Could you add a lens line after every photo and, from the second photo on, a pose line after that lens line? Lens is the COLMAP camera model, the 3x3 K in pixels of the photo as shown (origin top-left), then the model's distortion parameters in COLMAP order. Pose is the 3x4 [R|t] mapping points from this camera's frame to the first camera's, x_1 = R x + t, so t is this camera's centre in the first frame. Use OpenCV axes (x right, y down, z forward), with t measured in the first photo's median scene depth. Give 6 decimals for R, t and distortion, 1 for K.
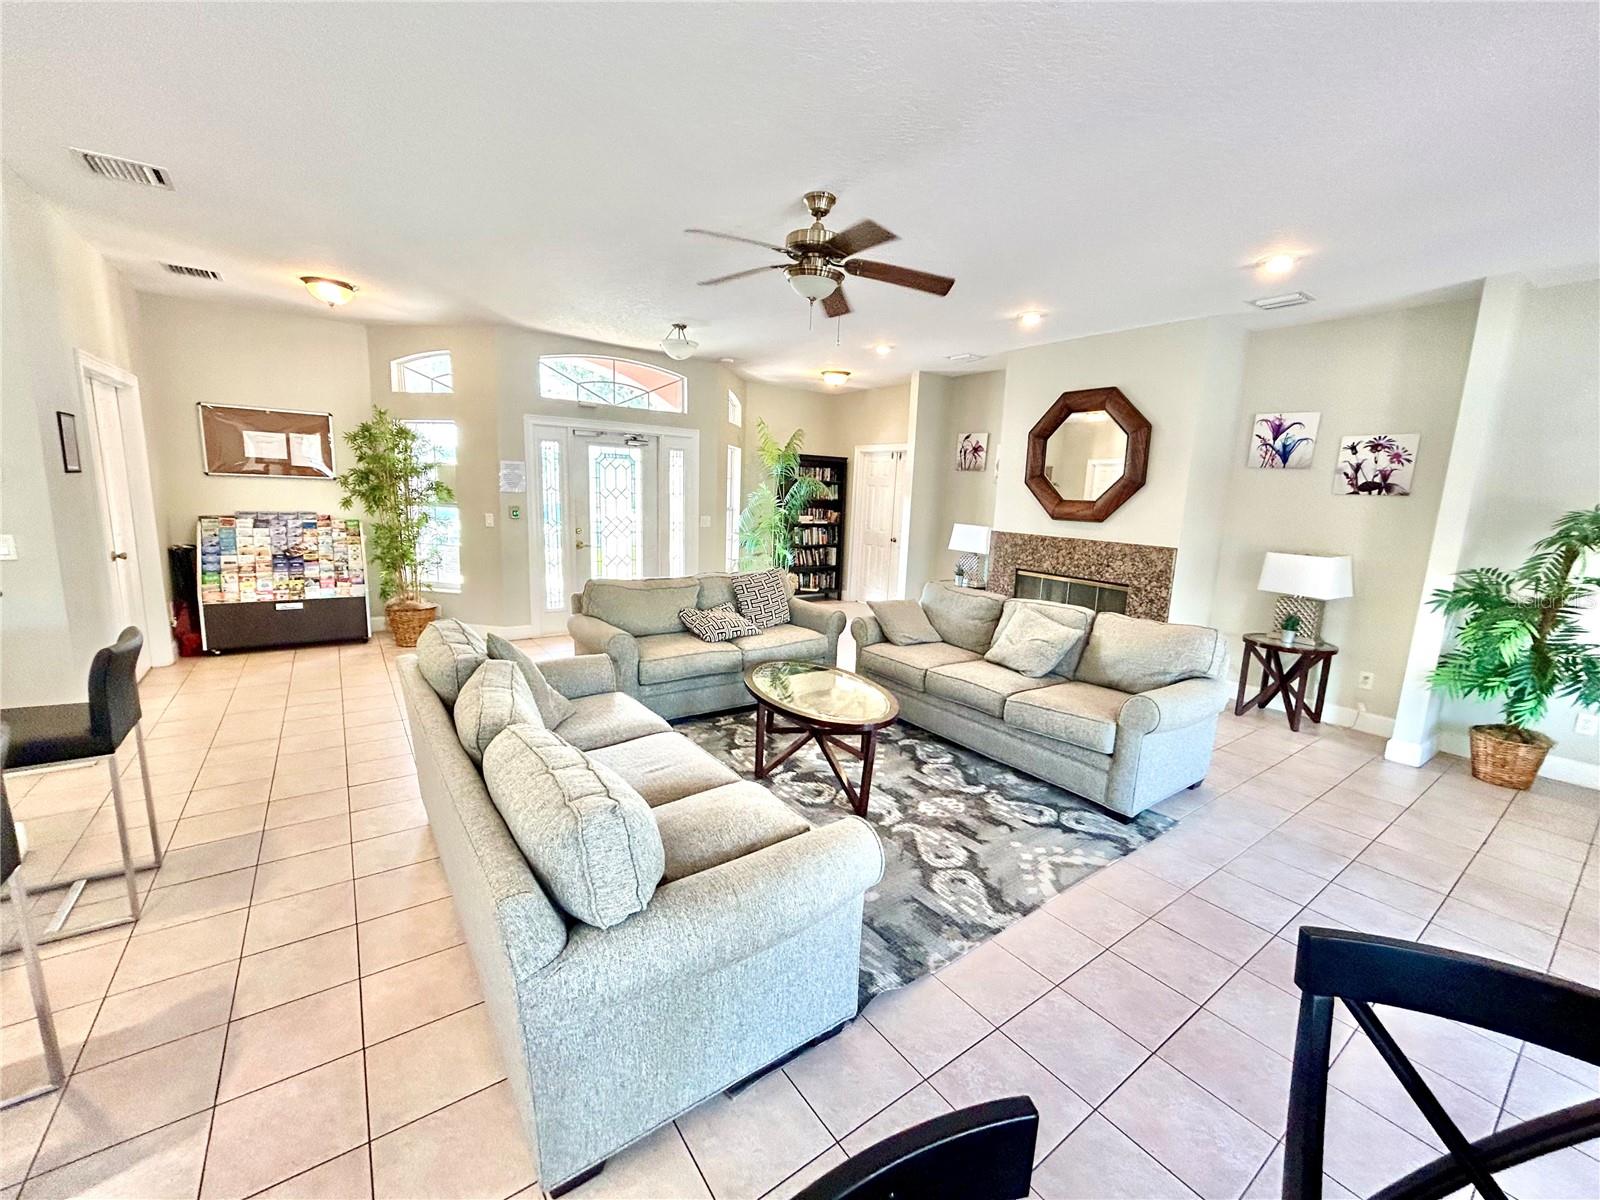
lens RADIAL K [[642.1, 0, 800.0], [0, 642.1, 600.0], [0, 0, 1]] dist [0.000326, -0.000195]
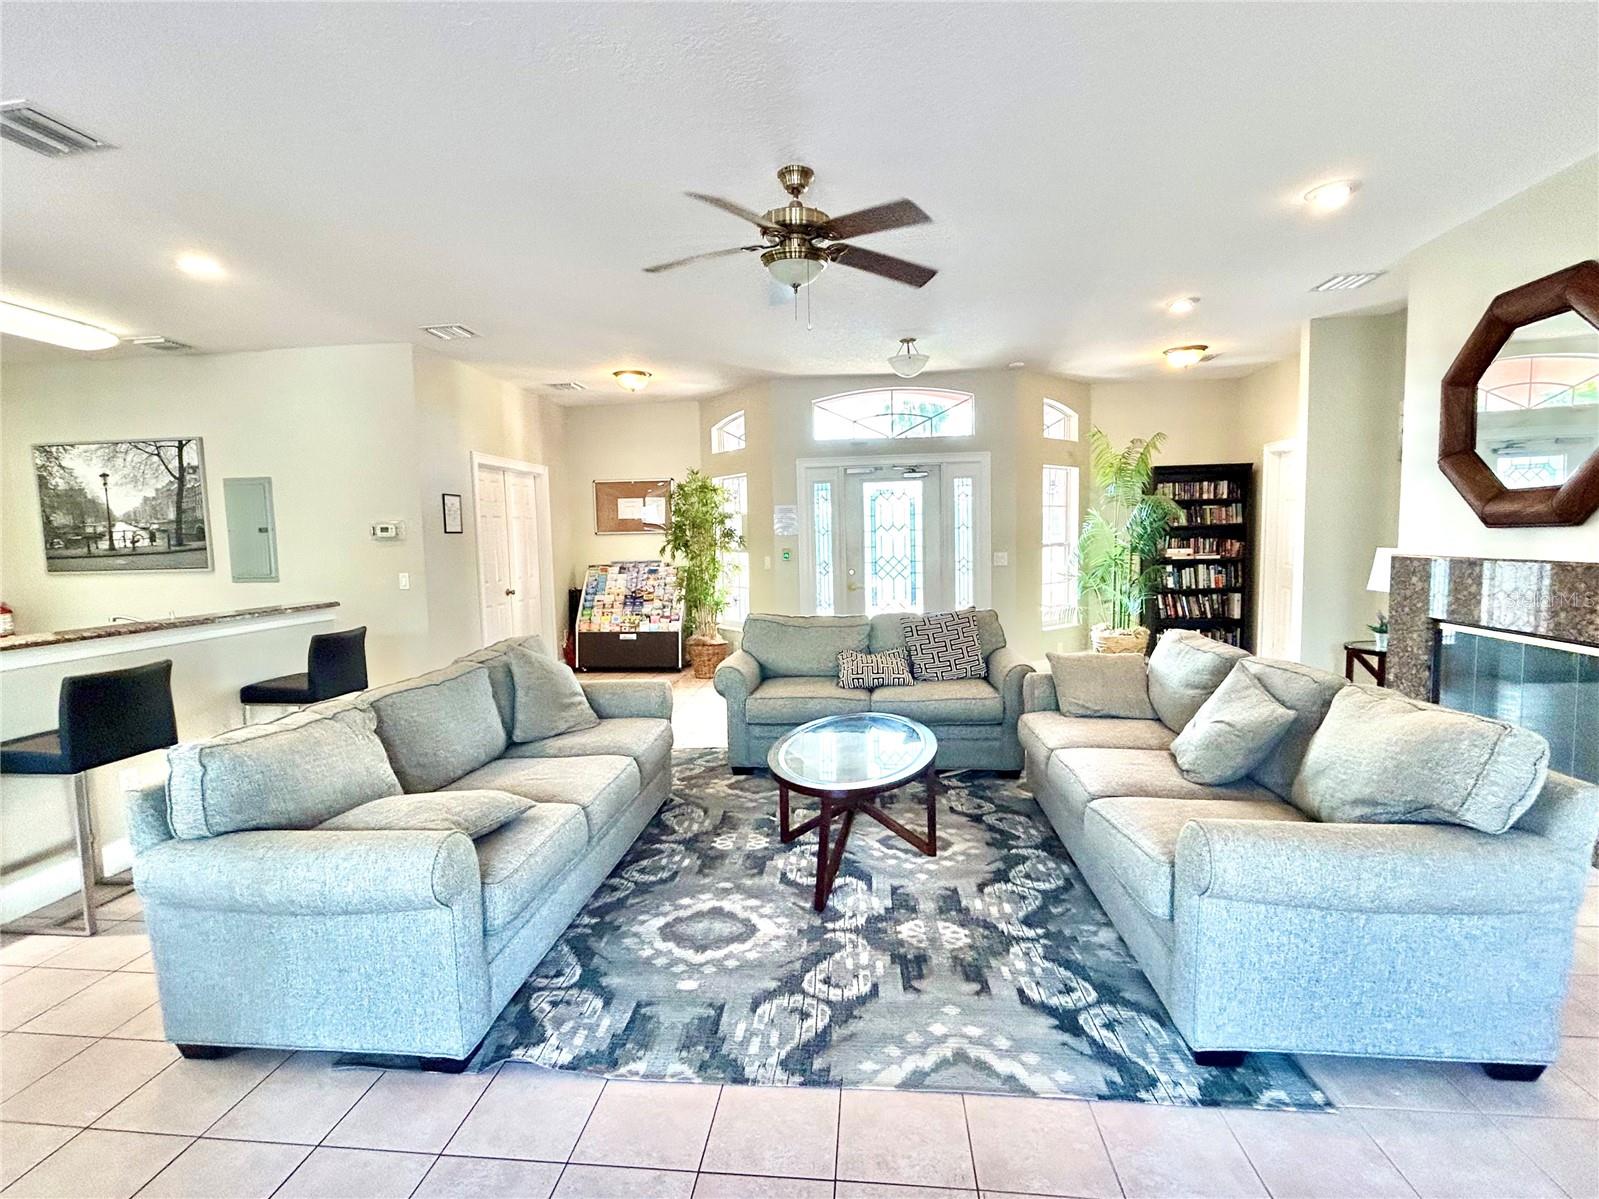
lens RADIAL K [[738.4, 0, 799.5], [0, 738.4, 599.5], [0, 0, 1]] dist [0.000067, -0.000647]
pose [[0.747789, 0.001456, -0.663935, 0.381693], [-0.062155, 0.995760, -0.067822, 0.014178], [0.661021, 0.091983, 0.744708, 0.161531]]
